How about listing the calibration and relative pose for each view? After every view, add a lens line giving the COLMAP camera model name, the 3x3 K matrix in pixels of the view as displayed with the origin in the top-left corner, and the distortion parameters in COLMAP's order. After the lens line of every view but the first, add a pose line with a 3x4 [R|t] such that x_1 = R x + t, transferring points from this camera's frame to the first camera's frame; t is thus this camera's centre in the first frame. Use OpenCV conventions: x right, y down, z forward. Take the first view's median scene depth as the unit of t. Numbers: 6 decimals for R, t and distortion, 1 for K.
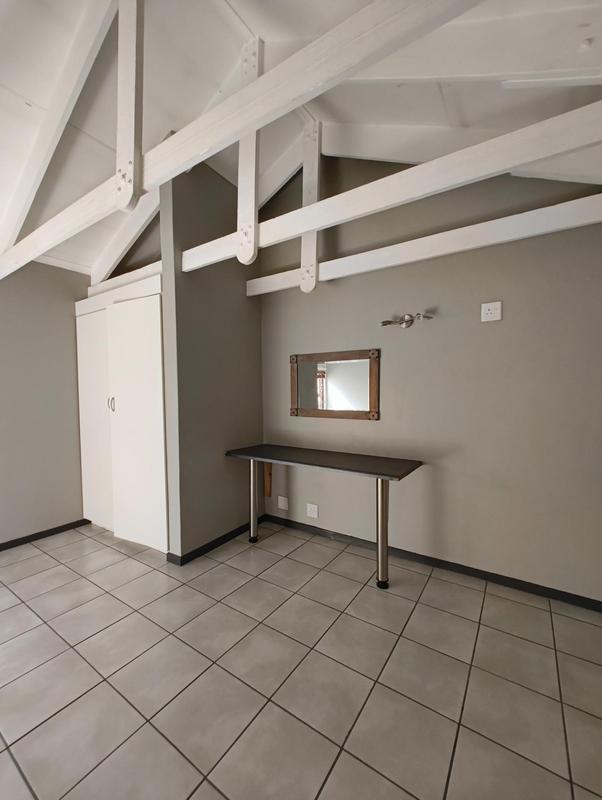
lens RADIAL K [[331.3, 0, 301.2], [0, 331.3, 397.8], [0, 0, 1]] dist [-0.006154, 0.000449]
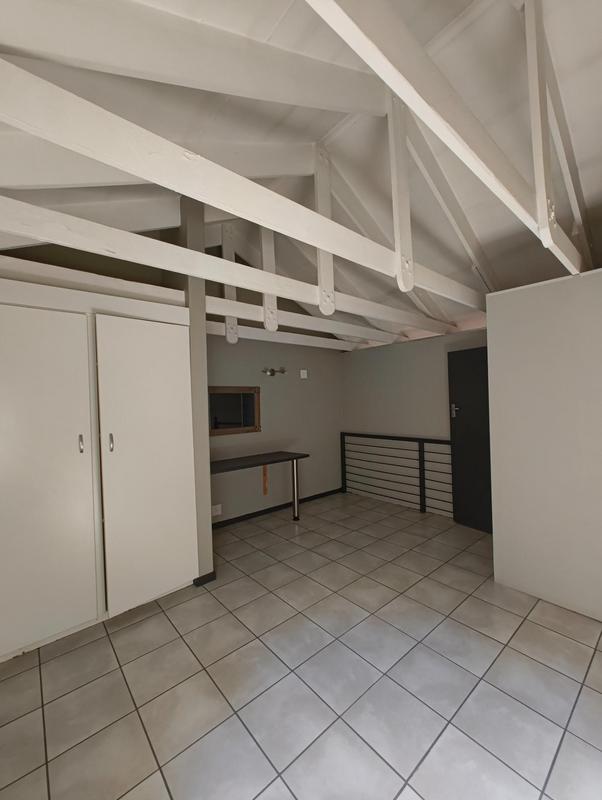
lens RADIAL K [[331.3, 0, 301.7], [0, 331.3, 400.4], [0, 0, 1]] dist [-0.006154, 0.000449]
pose [[0.262517, 0.006376, 0.964906, -1.456711], [0.038914, 0.999095, -0.017189, -0.056091], [-0.964142, 0.042061, 0.262032, 0.443878]]
